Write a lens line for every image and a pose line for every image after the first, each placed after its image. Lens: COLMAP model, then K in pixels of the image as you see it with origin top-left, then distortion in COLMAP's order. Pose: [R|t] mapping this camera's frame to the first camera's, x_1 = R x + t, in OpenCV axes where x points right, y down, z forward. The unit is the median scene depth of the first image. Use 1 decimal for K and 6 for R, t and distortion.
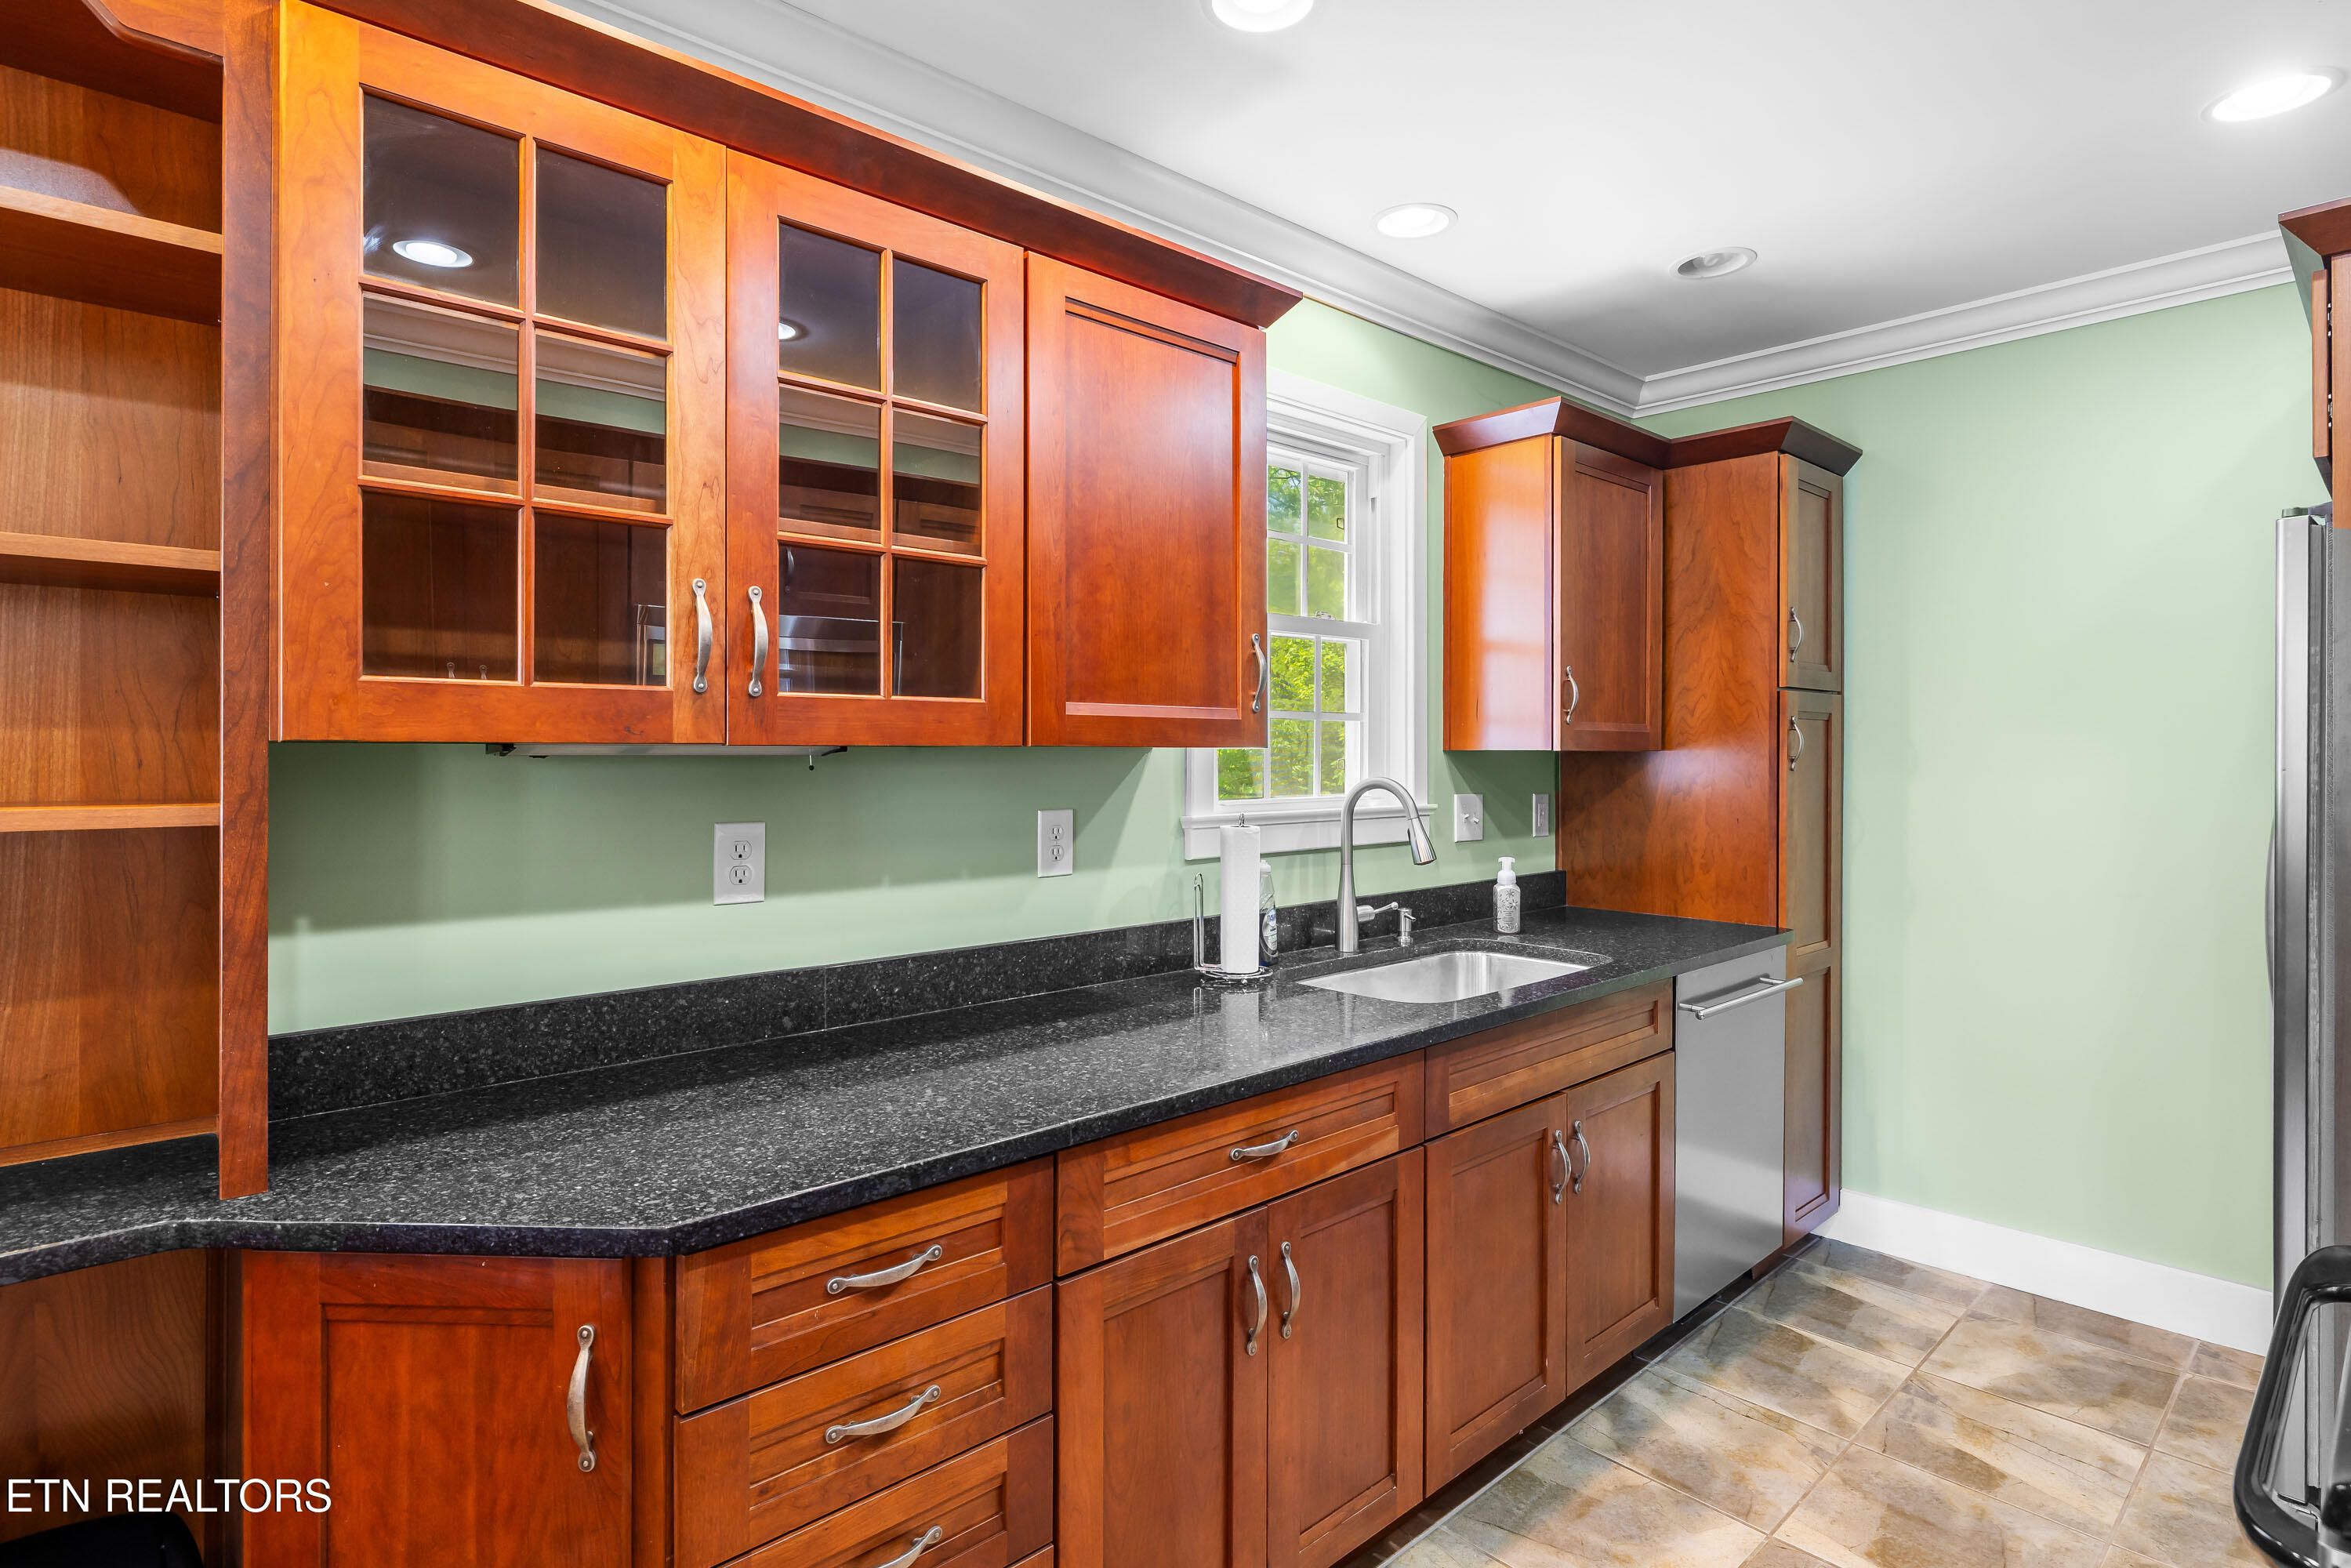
lens RADIAL K [[1208.8, 0, 1180.7], [0, 1208.8, 751.6], [0, 0, 1]] dist [-0.003193, -0.000146]
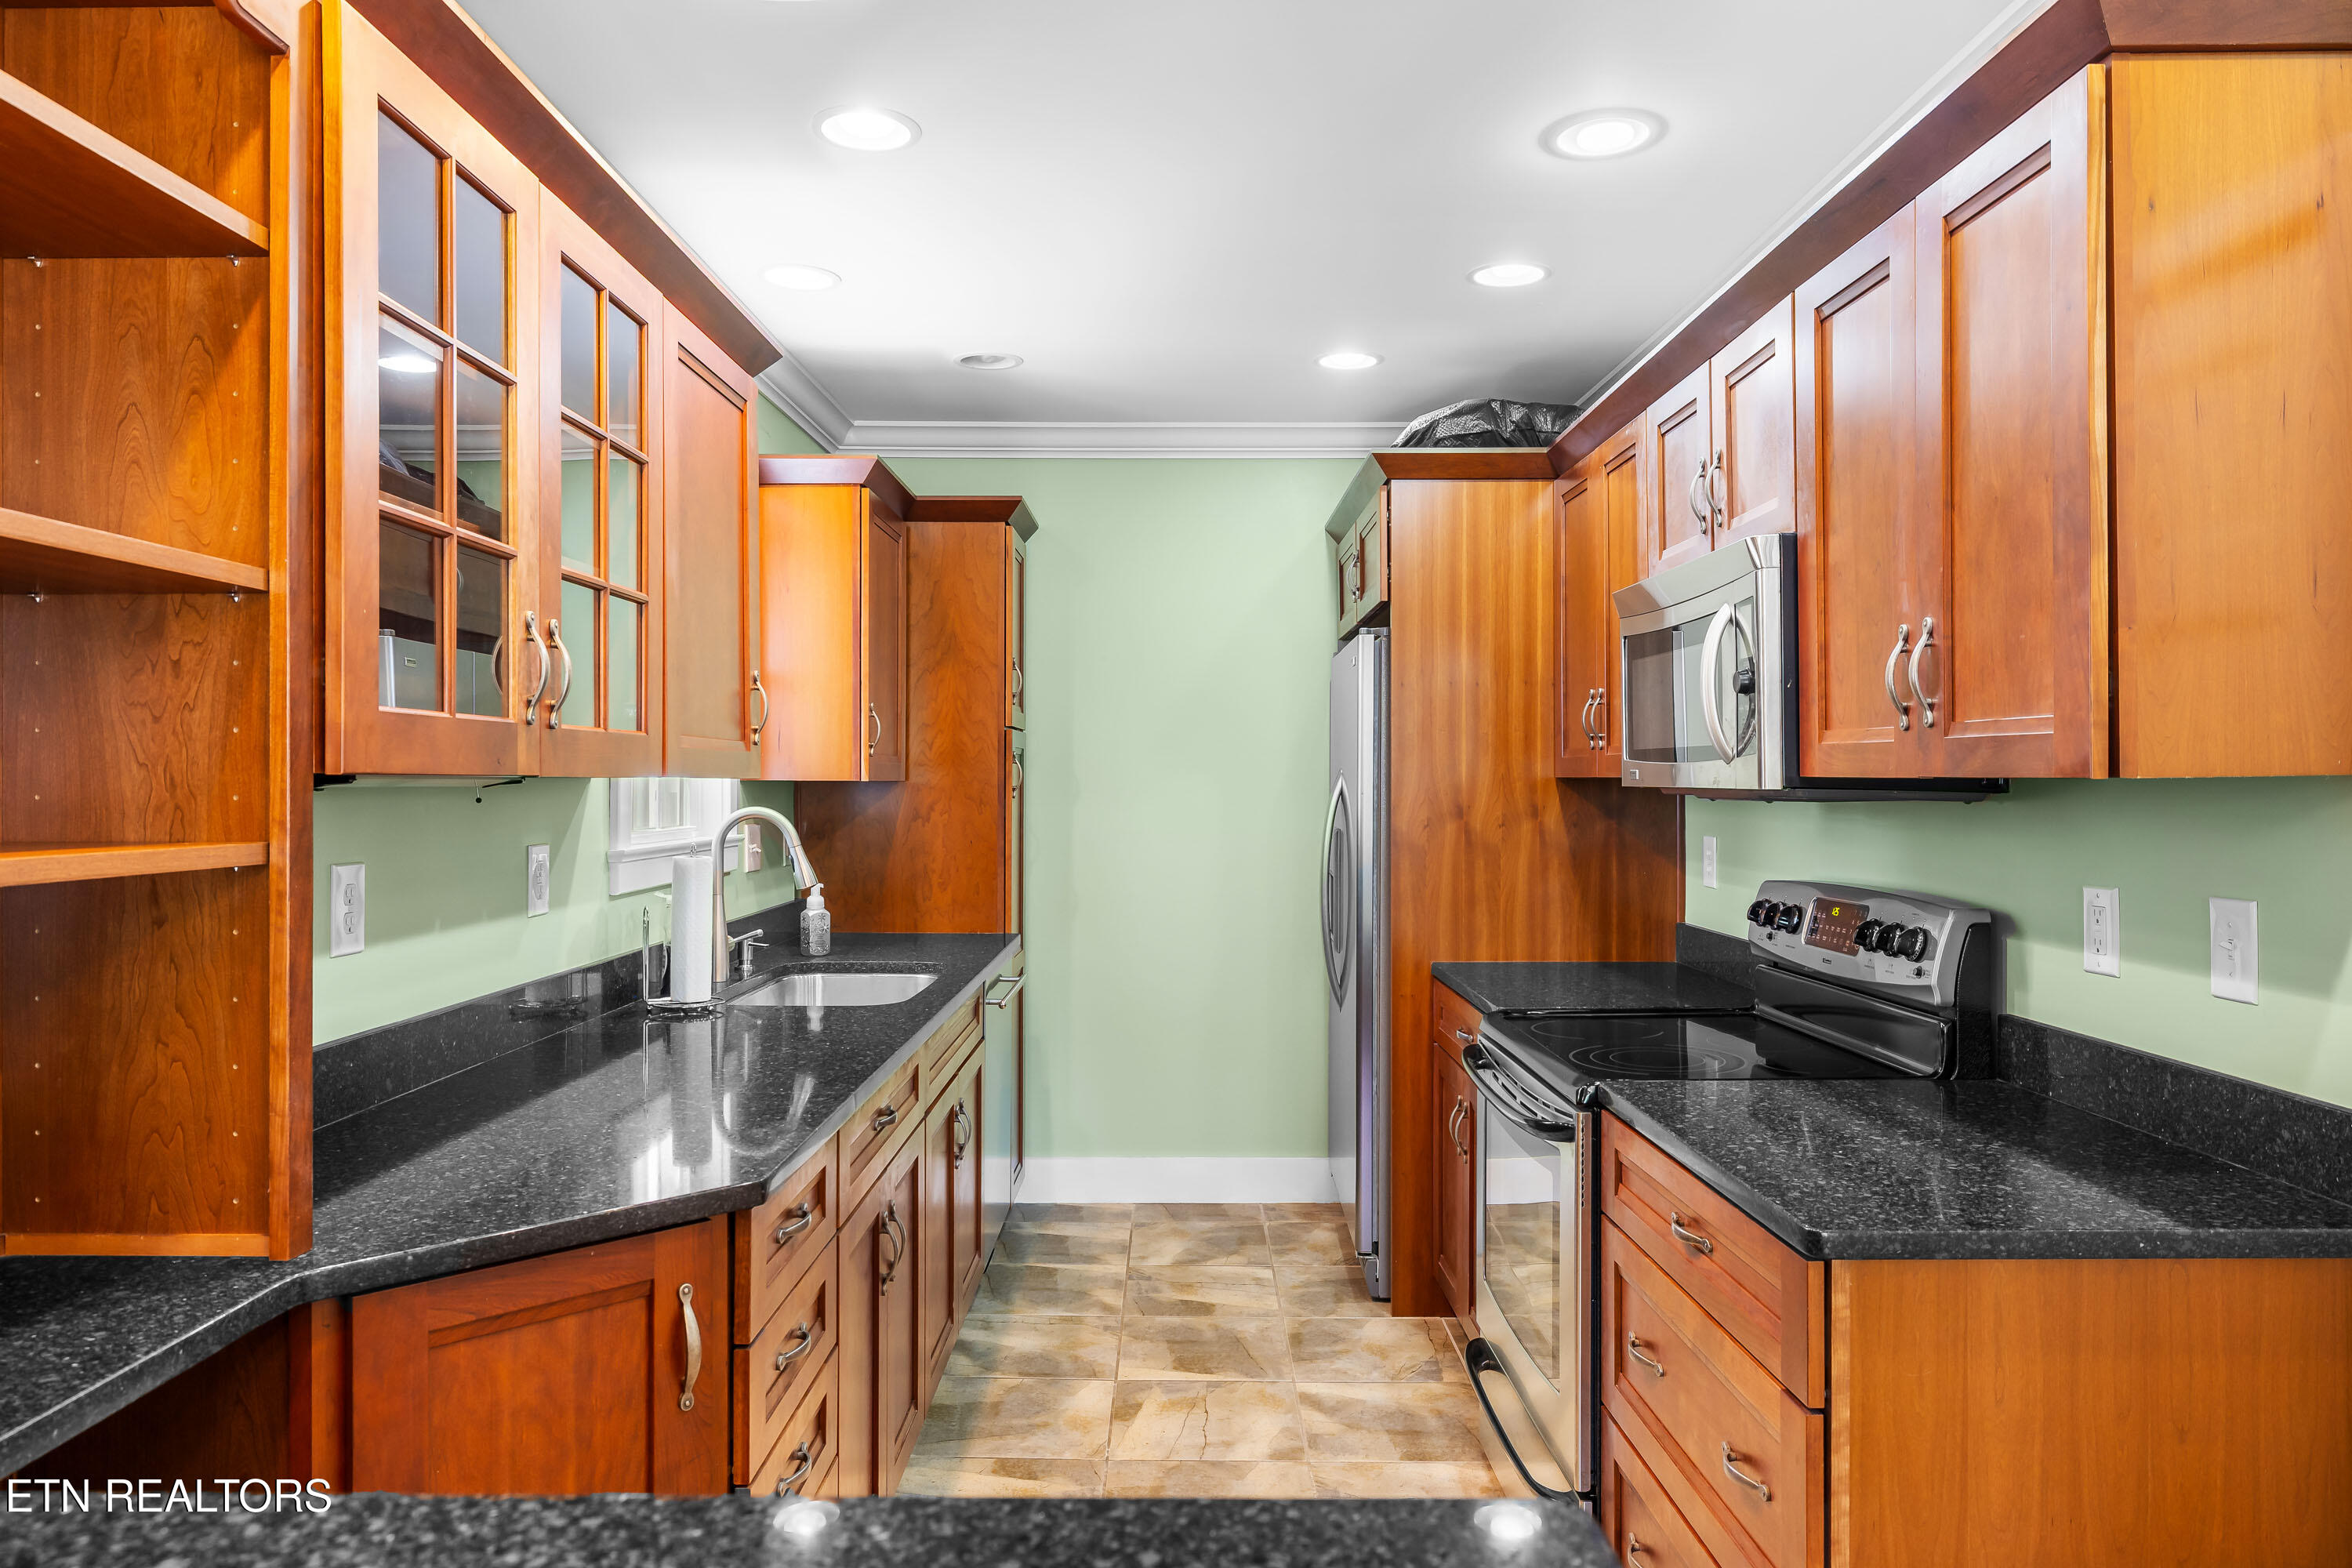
lens RADIAL K [[1548.8, 0, 1184.7], [0, 1548.8, 783.6], [0, 0, 1]] dist [0.000772, -0.000095]
pose [[0.676391, -0.001250, 0.736541, -0.579464], [-0.000294, 0.999998, 0.001968, -0.001525], [-0.736542, -0.001548, 0.676390, -0.159474]]
